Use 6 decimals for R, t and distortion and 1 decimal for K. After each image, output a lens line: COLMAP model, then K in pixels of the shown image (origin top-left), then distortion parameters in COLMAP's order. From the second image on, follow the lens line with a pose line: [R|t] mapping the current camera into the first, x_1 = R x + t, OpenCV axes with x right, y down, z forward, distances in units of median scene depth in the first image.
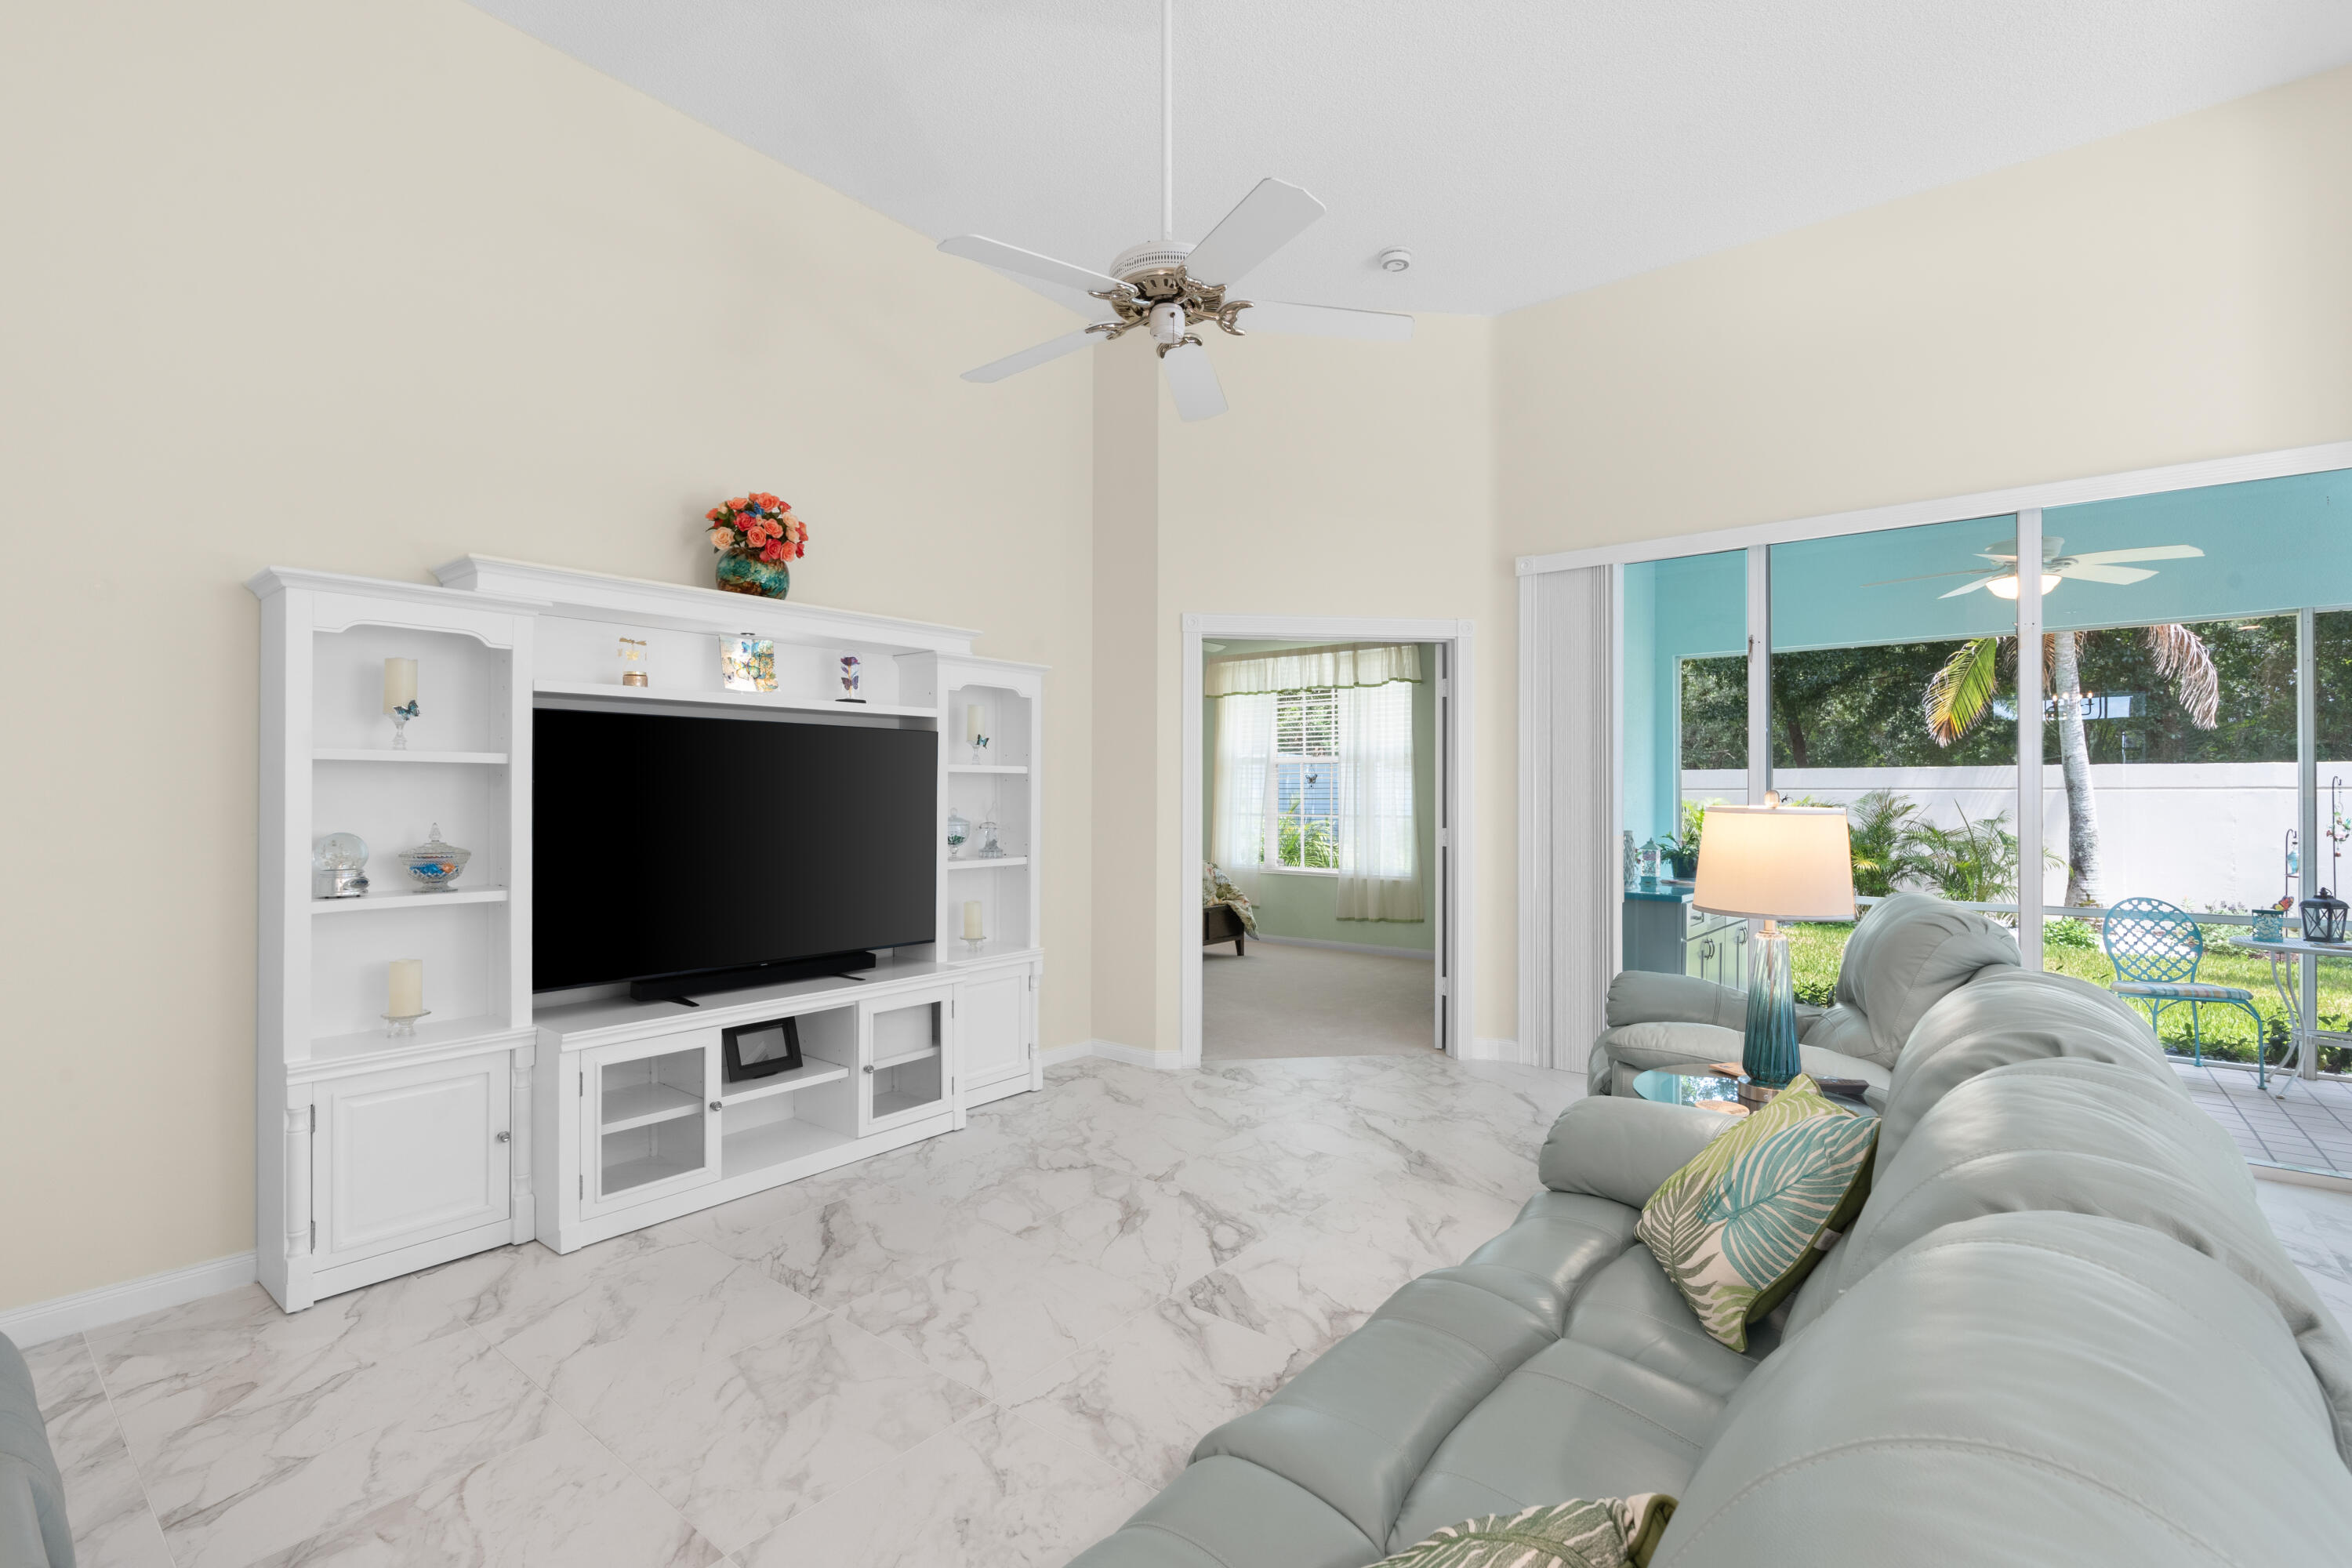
lens RADIAL K [[1056.6, 0, 1176.4], [0, 1056.6, 803.1], [0, 0, 1]] dist [-0.011680, 0.003249]
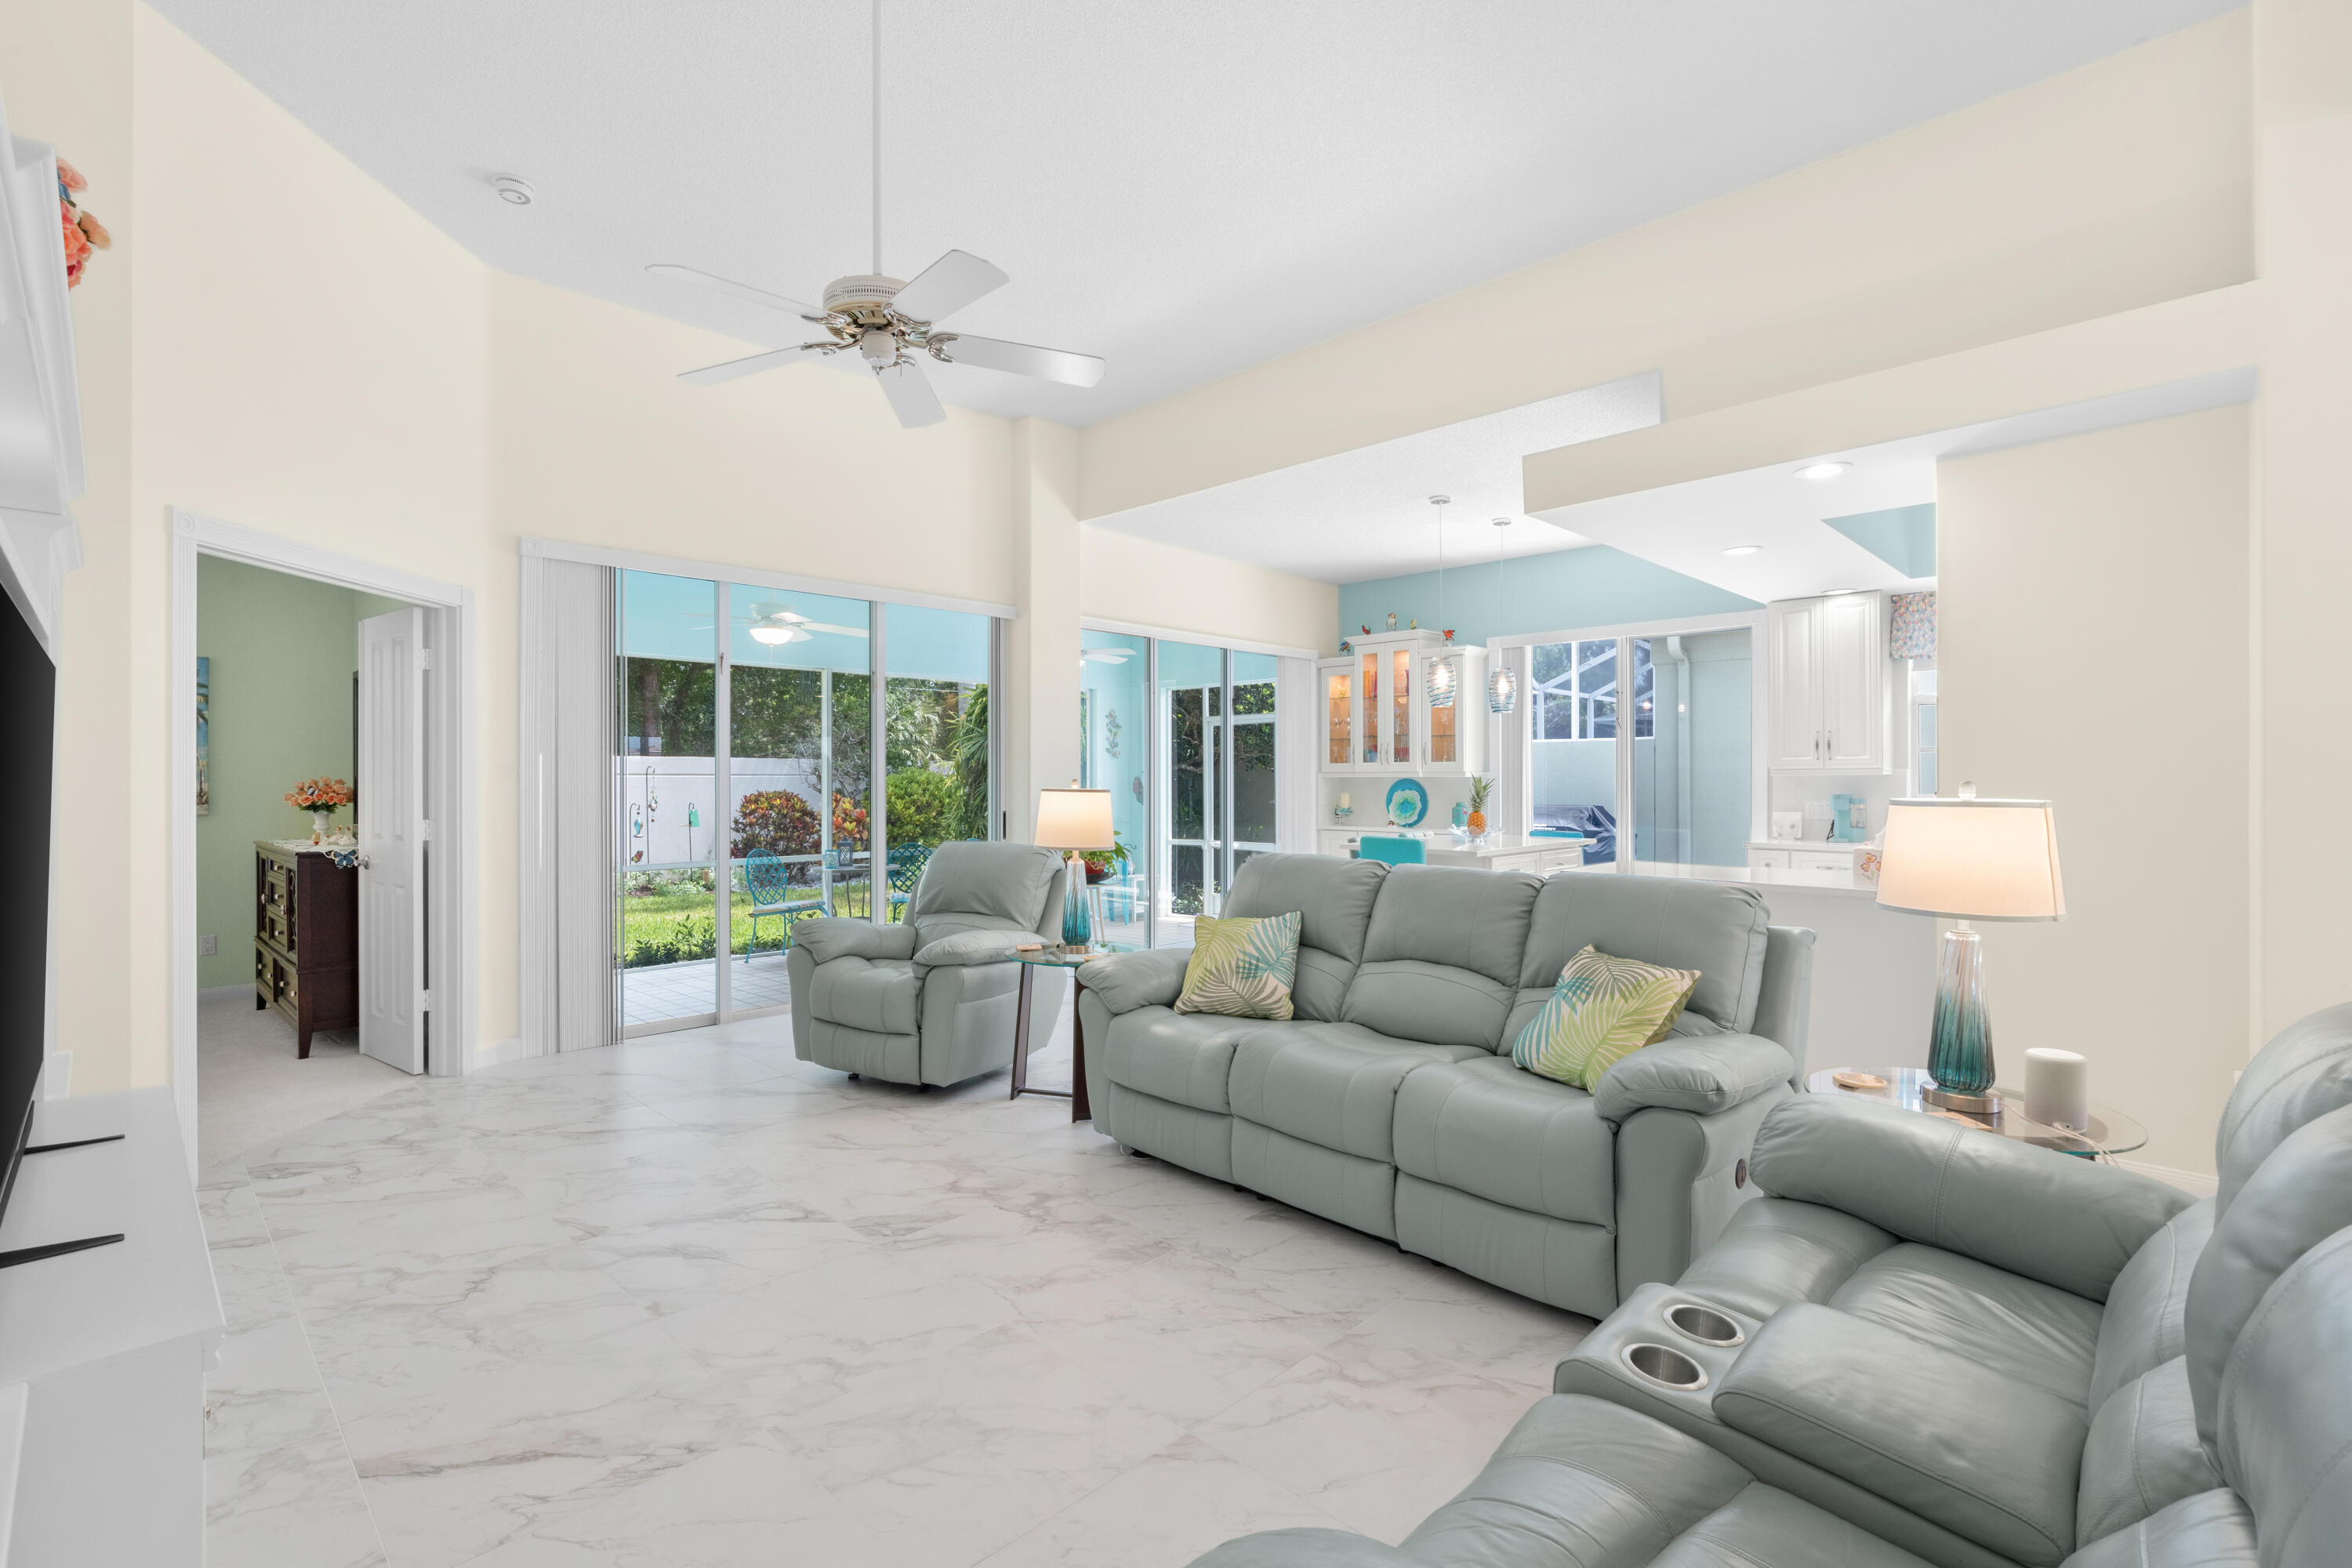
lens RADIAL K [[1056.6, 0, 1146.9], [0, 1056.6, 799.1], [0, 0, 1]] dist [-0.011680, 0.003249]
pose [[0.116623, -0.019783, 0.992979, -0.915282], [0.007864, 0.999789, 0.018995, -0.008209], [-0.993145, 0.005594, 0.116753, 0.520732]]
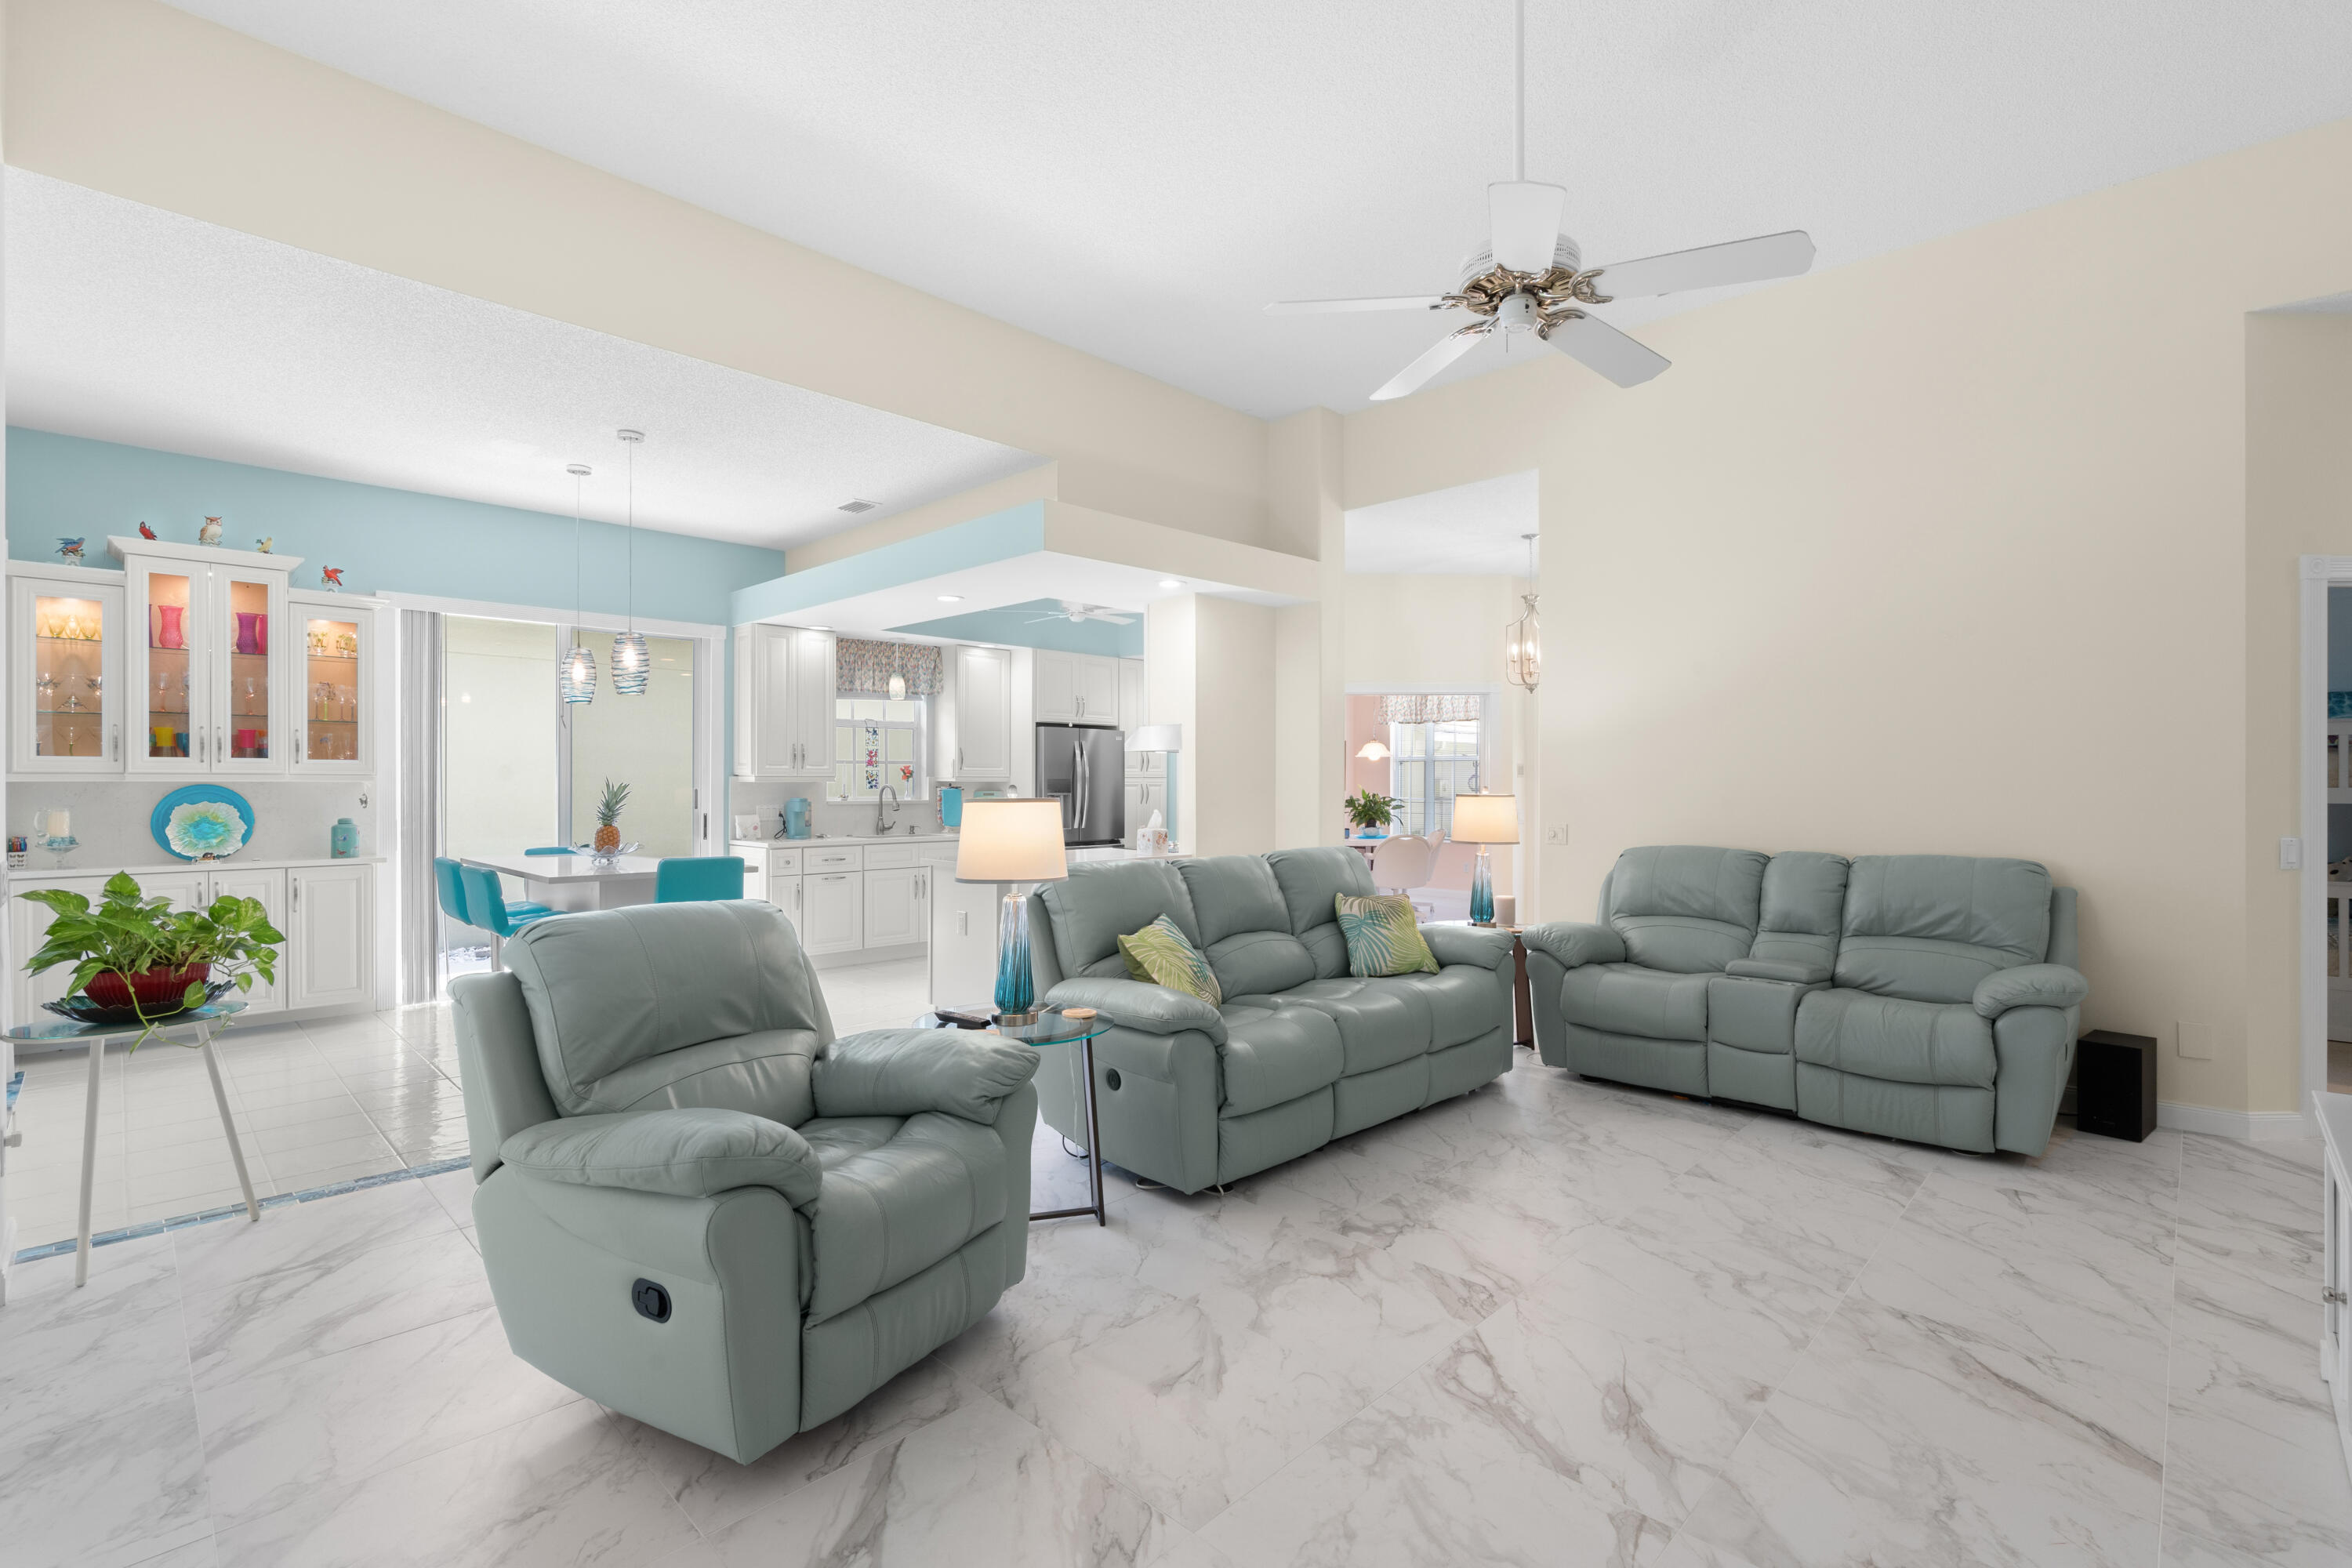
lens RADIAL K [[1056.6, 0, 1183.6], [0, 1056.6, 786.7], [0, 0, 1]] dist [-0.011680, 0.003249]
pose [[-0.995372, -0.001445, 0.096081, 0.182304], [-0.000711, 0.999970, 0.007671, -0.014681], [-0.096089, 0.007568, -0.995344, 1.758621]]
